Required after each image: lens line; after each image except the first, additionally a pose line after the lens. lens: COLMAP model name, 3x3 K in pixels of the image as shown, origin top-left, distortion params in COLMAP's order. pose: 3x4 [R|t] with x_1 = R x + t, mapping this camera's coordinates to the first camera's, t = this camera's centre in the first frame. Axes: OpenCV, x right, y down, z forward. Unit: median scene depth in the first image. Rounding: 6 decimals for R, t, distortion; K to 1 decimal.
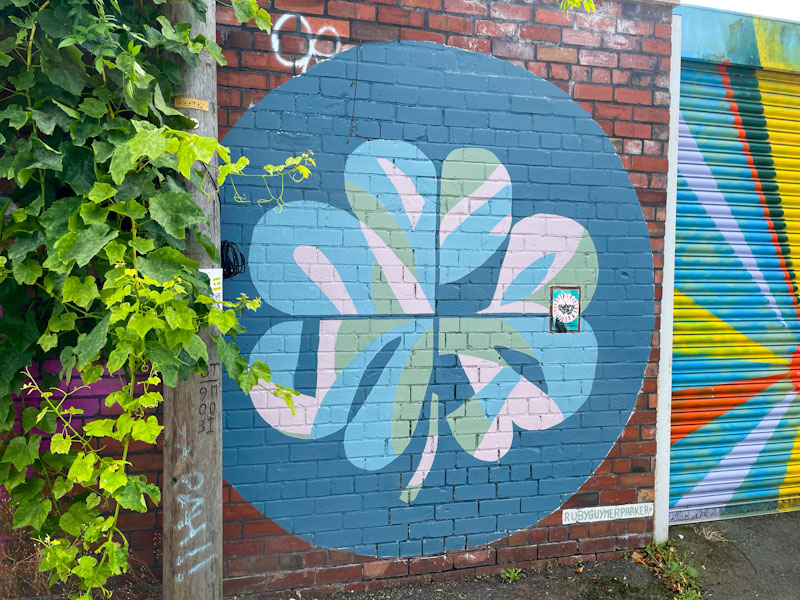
lens RADIAL K [[628.0, 0, 416.3], [0, 628.0, 317.2], [0, 0, 1]] dist [0.079340, -0.092332]
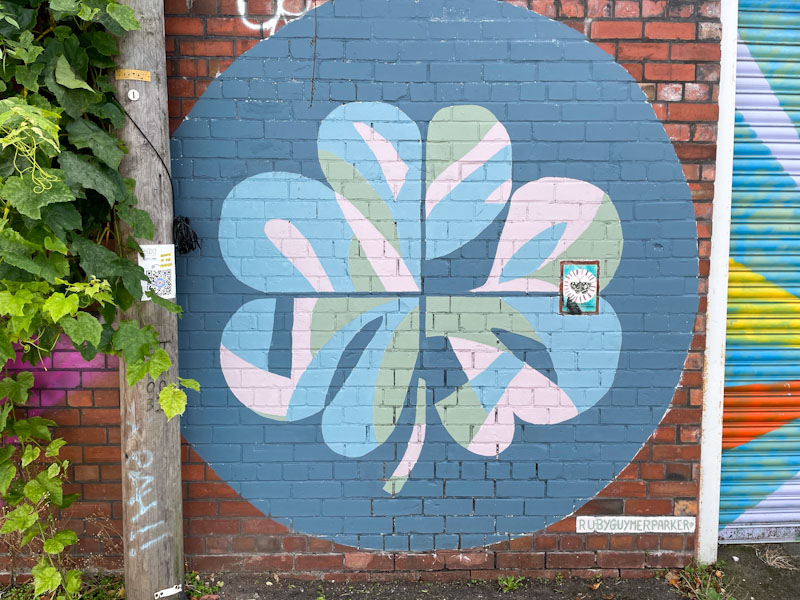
lens RADIAL K [[628.0, 0, 377.7], [0, 628.0, 311.2], [0, 0, 1]] dist [0.079340, -0.092332]
pose [[0.971356, 0.014857, -0.237165, 0.184406], [-0.007748, 0.999493, 0.030880, -0.005201], [0.237503, -0.028158, 0.970979, 0.097528]]
